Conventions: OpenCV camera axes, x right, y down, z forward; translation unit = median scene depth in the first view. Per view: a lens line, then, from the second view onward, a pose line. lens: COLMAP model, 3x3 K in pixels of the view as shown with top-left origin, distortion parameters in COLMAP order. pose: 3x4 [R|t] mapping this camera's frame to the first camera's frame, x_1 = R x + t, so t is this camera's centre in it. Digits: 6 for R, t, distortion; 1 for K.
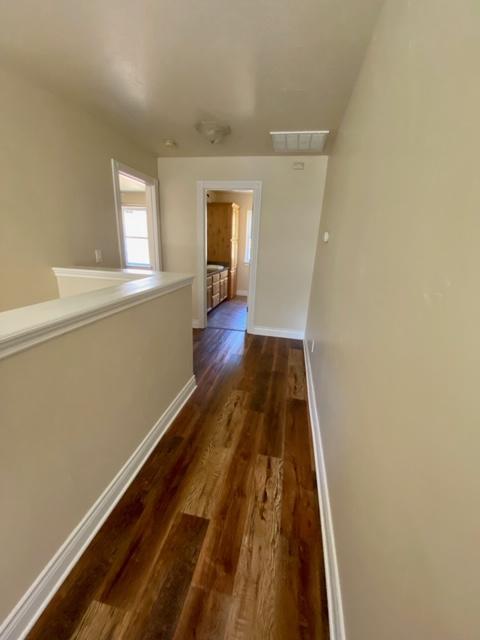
lens RADIAL K [[257.3, 0, 240.5], [0, 257.3, 319.4], [0, 0, 1]] dist [-0.000207, -0.000019]
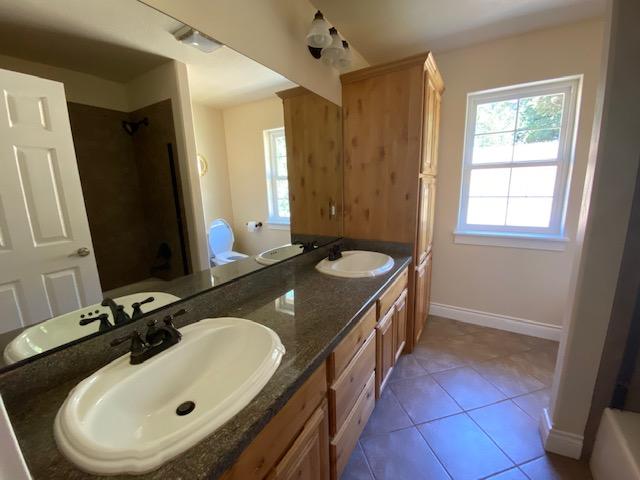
lens RADIAL K [[257.3, 0, 320.2], [0, 257.3, 238.3], [0, 0, 1]] dist [-0.000207, -0.000019]
pose [[0.934047, 0.004958, -0.357117, -0.037465], [-0.046311, 0.993143, -0.107340, -0.188738], [0.354136, 0.116799, 0.927872, 0.660073]]
